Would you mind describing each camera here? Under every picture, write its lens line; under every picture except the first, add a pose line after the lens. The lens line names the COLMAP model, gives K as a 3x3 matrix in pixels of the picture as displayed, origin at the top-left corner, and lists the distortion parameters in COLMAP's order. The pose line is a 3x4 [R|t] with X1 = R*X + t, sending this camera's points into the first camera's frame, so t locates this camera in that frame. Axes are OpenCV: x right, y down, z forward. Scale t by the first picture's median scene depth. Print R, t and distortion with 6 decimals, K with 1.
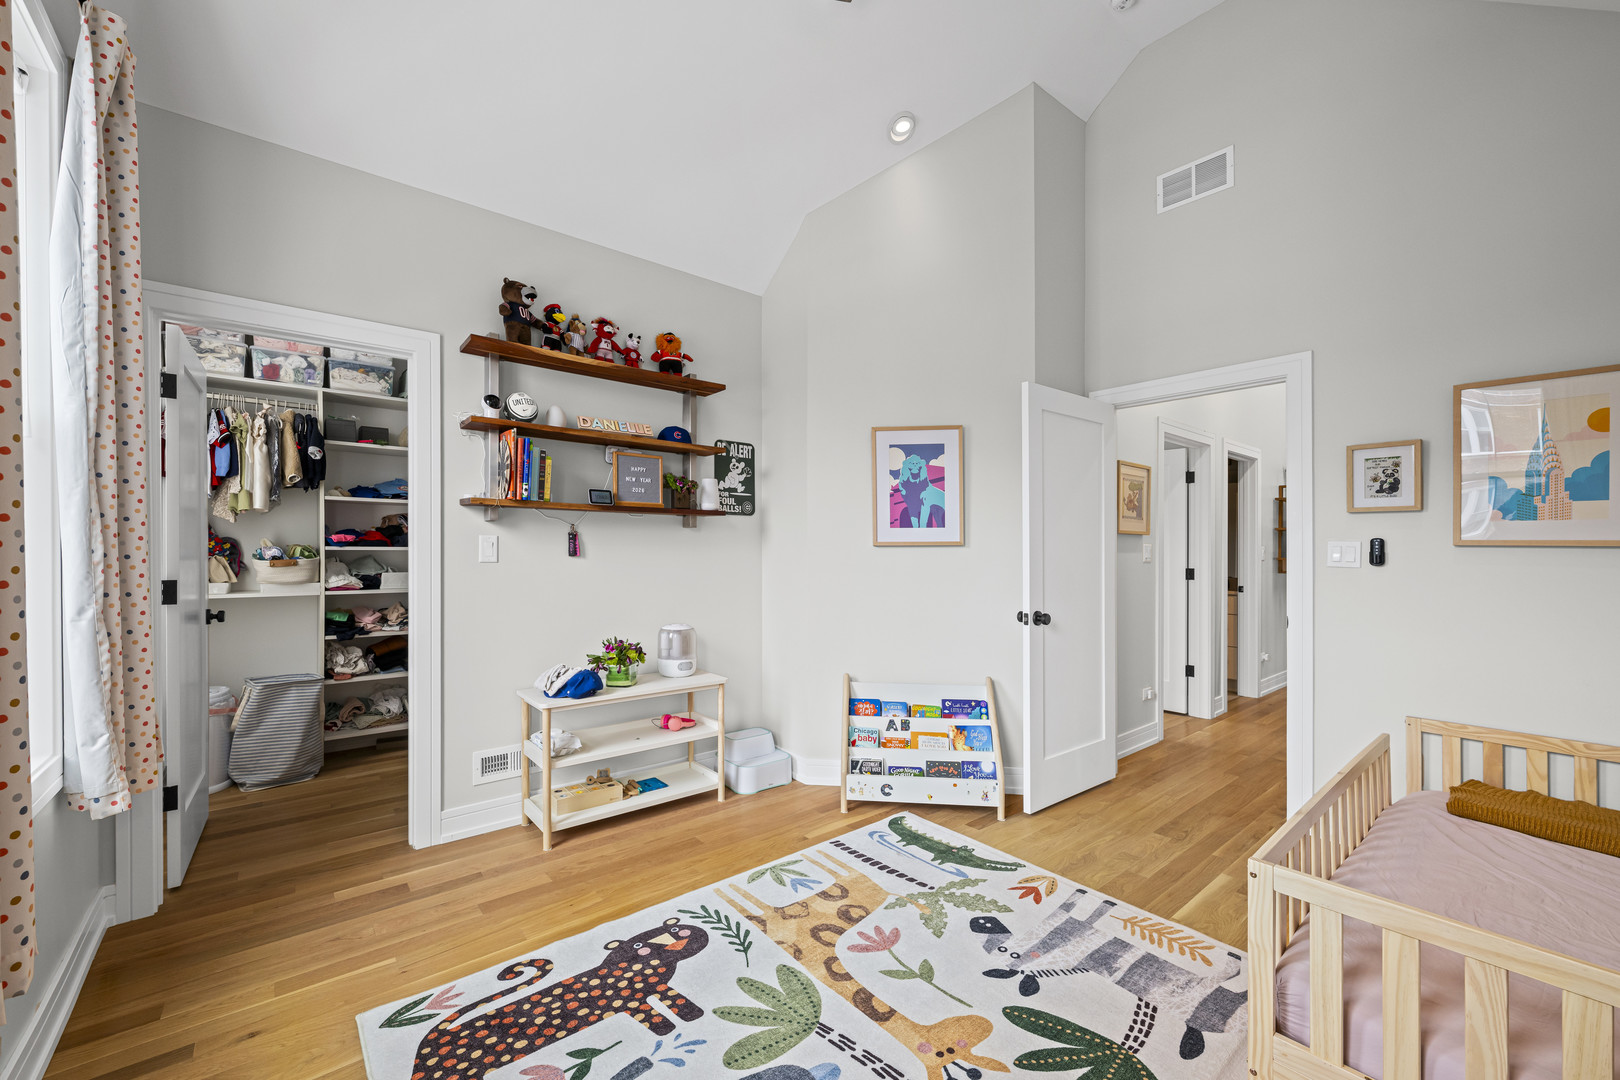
lens RADIAL K [[642.9, 0, 805.1], [0, 642.9, 540.3], [0, 0, 1]] dist [0.000733, 0.000230]
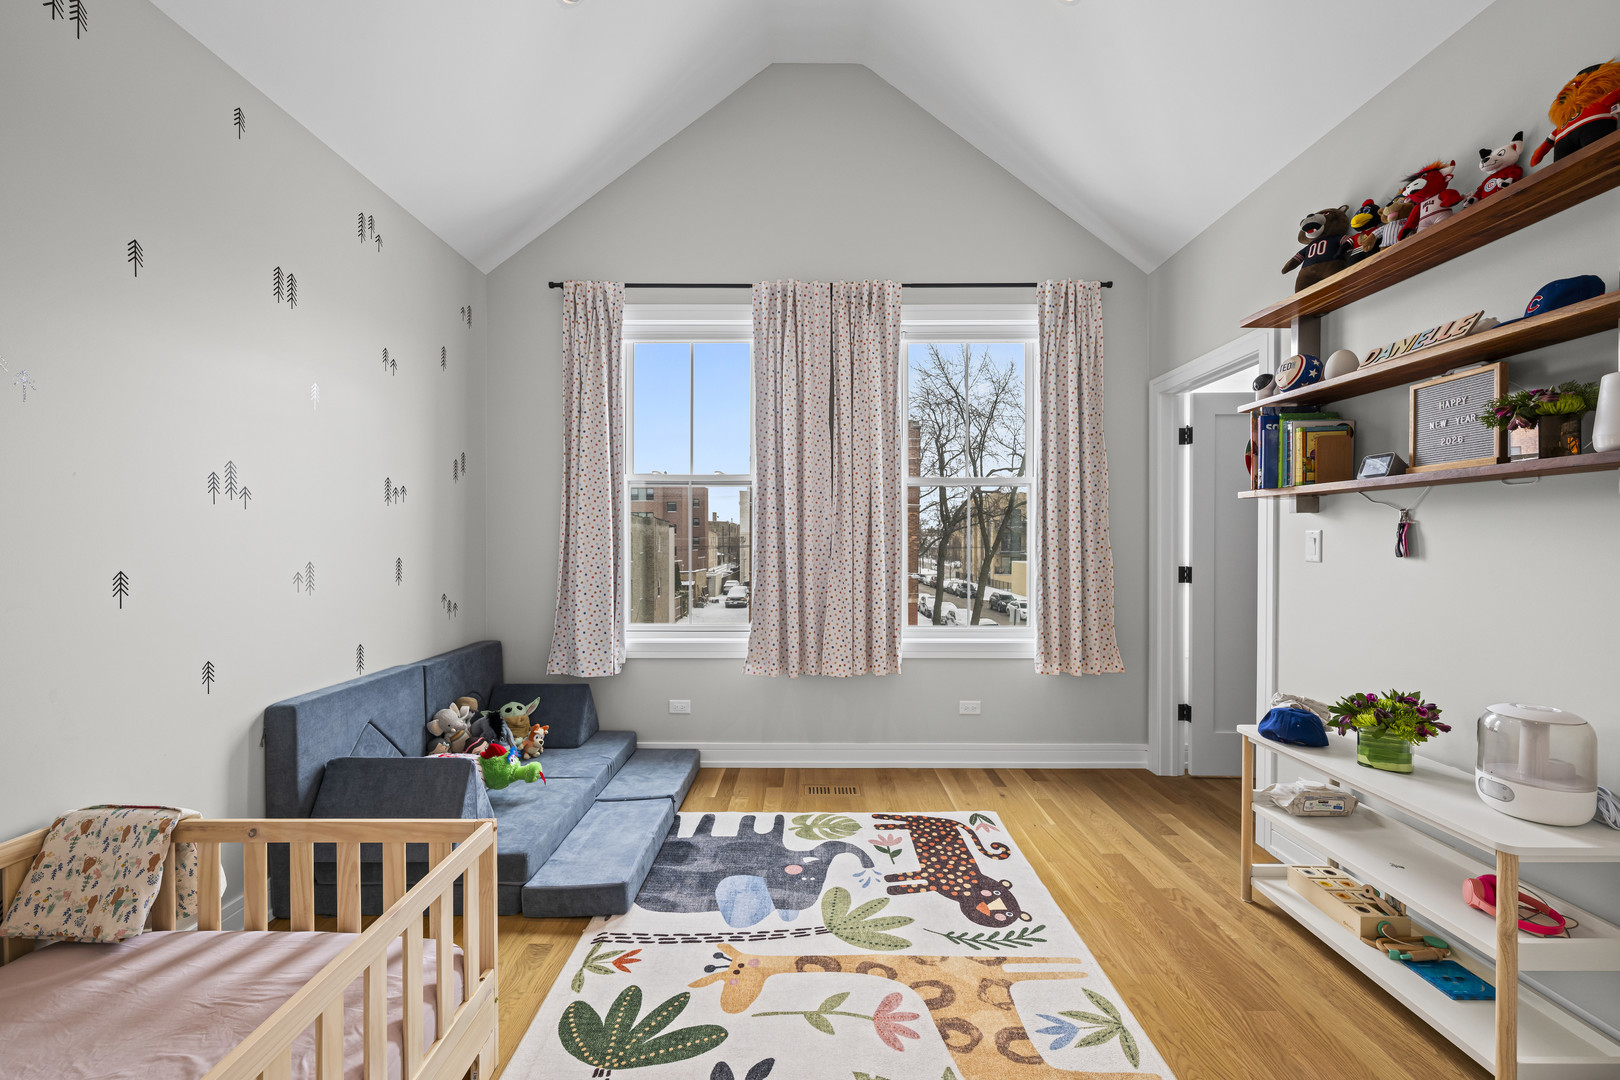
lens RADIAL K [[642.9, 0, 805.3], [0, 642.9, 548.7], [0, 0, 1]] dist [0.000733, 0.000230]
pose [[-0.638134, 0.002972, -0.769919, 0.901248], [0.005092, 0.999987, -0.000361, 0.021758], [0.769908, -0.004151, -0.638141, 1.592522]]
